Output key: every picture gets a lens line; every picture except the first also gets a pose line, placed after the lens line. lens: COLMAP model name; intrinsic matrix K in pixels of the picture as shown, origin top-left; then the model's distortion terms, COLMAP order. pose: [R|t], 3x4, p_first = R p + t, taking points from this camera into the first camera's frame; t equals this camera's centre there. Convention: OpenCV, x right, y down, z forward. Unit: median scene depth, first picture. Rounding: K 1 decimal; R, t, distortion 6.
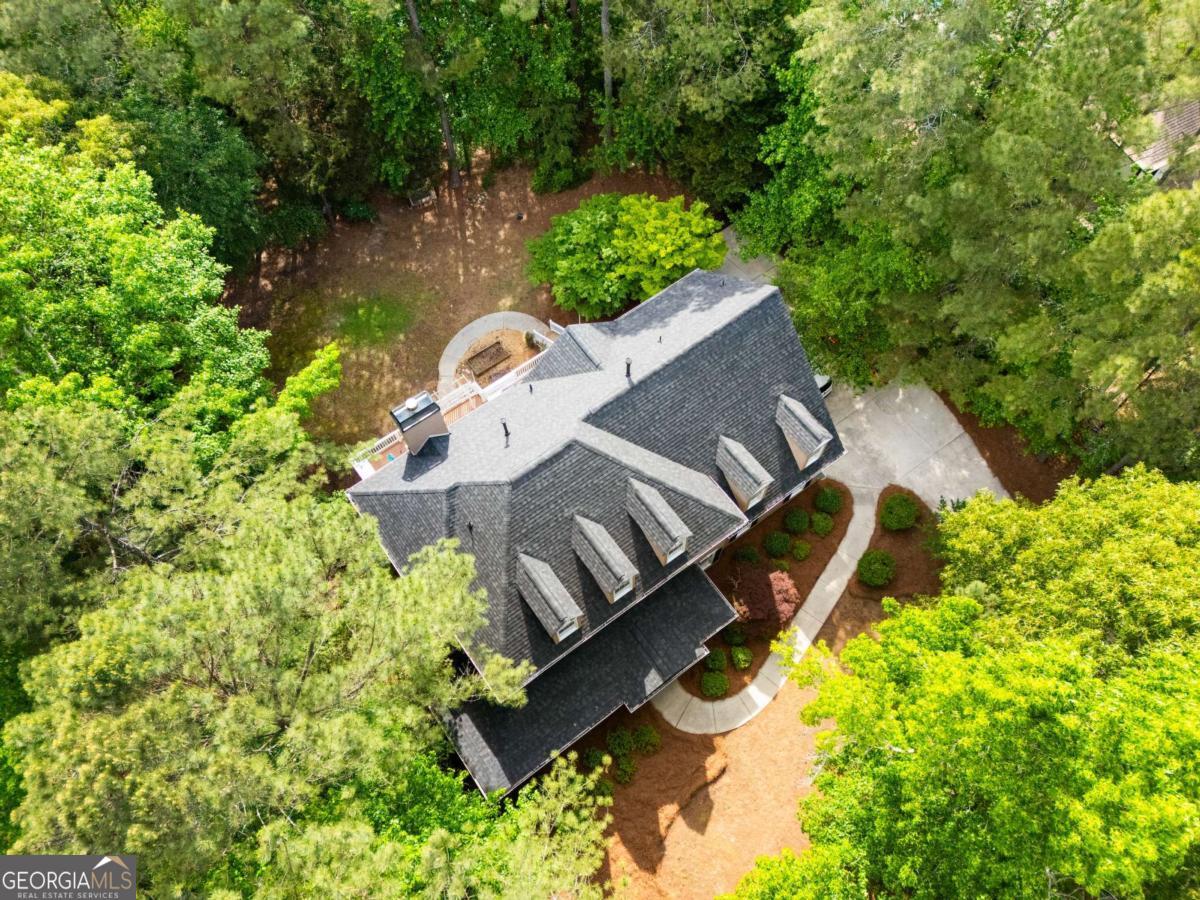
lens RADIAL K [[889.7, 0, 600.0], [0, 889.7, 450.0], [0, 0, 1]] dist [0.090494, -0.093138]
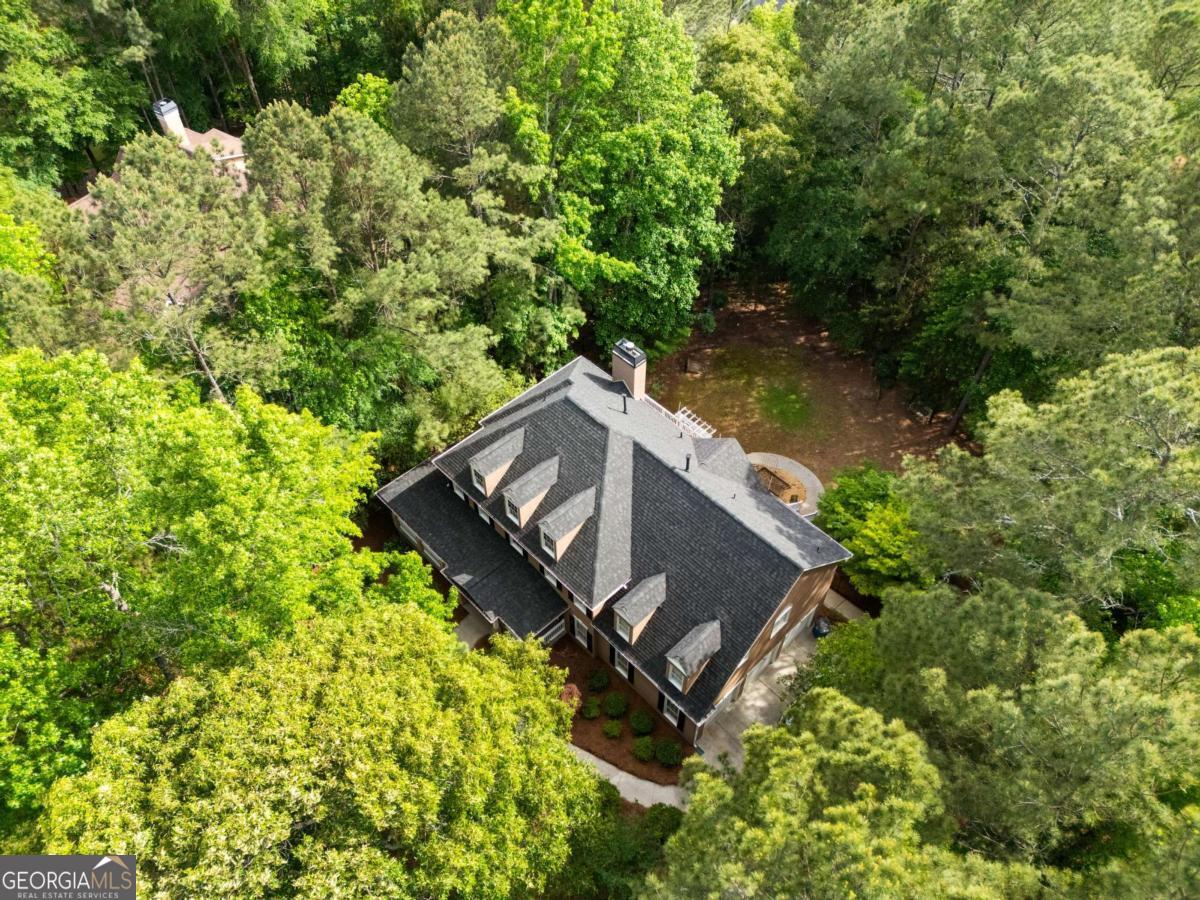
lens RADIAL K [[889.7, 0, 600.0], [0, 889.7, 450.0], [0, 0, 1]] dist [0.090494, -0.093138]
pose [[0.127321, 0.765677, -0.630498, 0.679274], [-0.901985, 0.353790, 0.247498, -0.260706], [0.412568, 0.537188, 0.735674, 0.086014]]
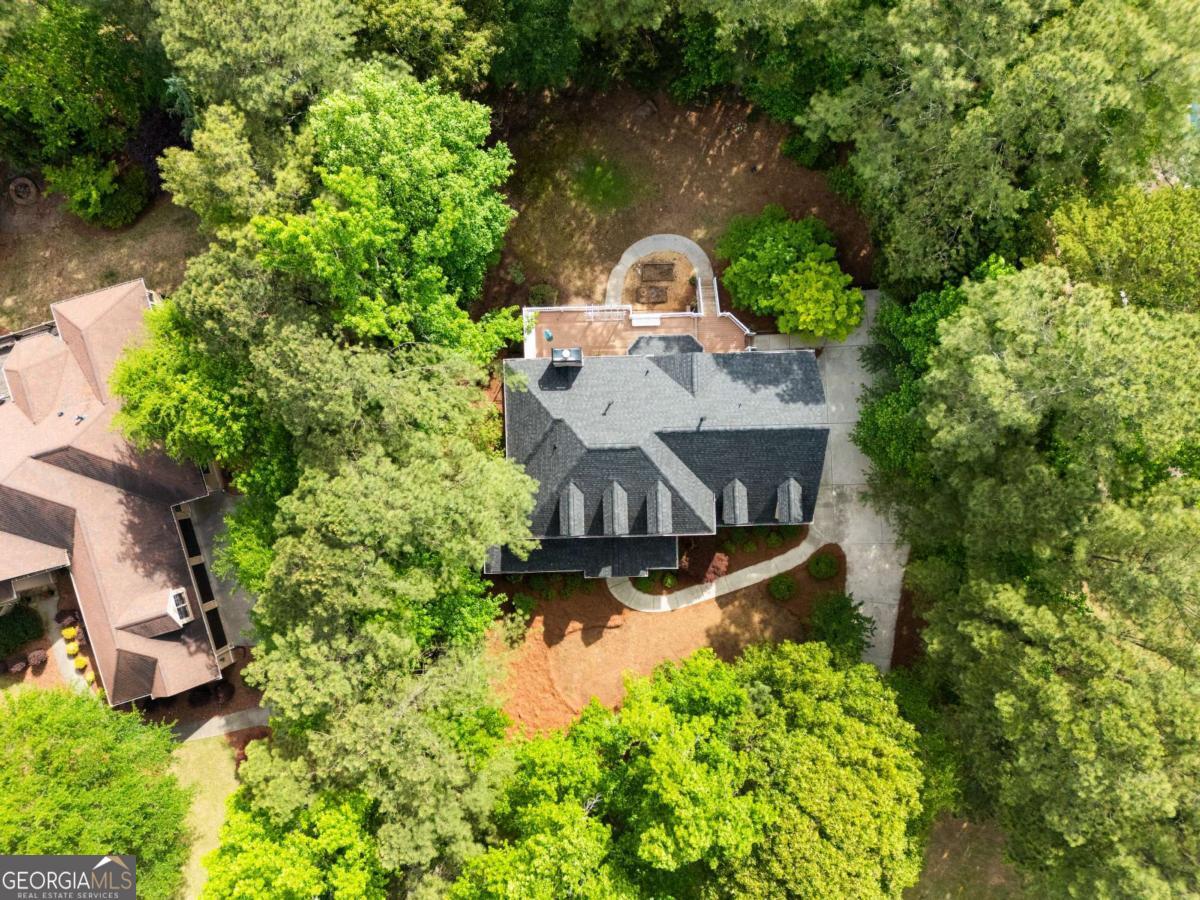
lens RADIAL K [[889.7, 0, 600.0], [0, 889.7, 450.0], [0, 0, 1]] dist [0.090494, -0.093138]
pose [[0.823737, 0.566771, 0.015086, -0.091180], [-0.515791, 0.738065, 0.434993, -0.549356], [0.235407, -0.366101, 0.900307, -0.321772]]
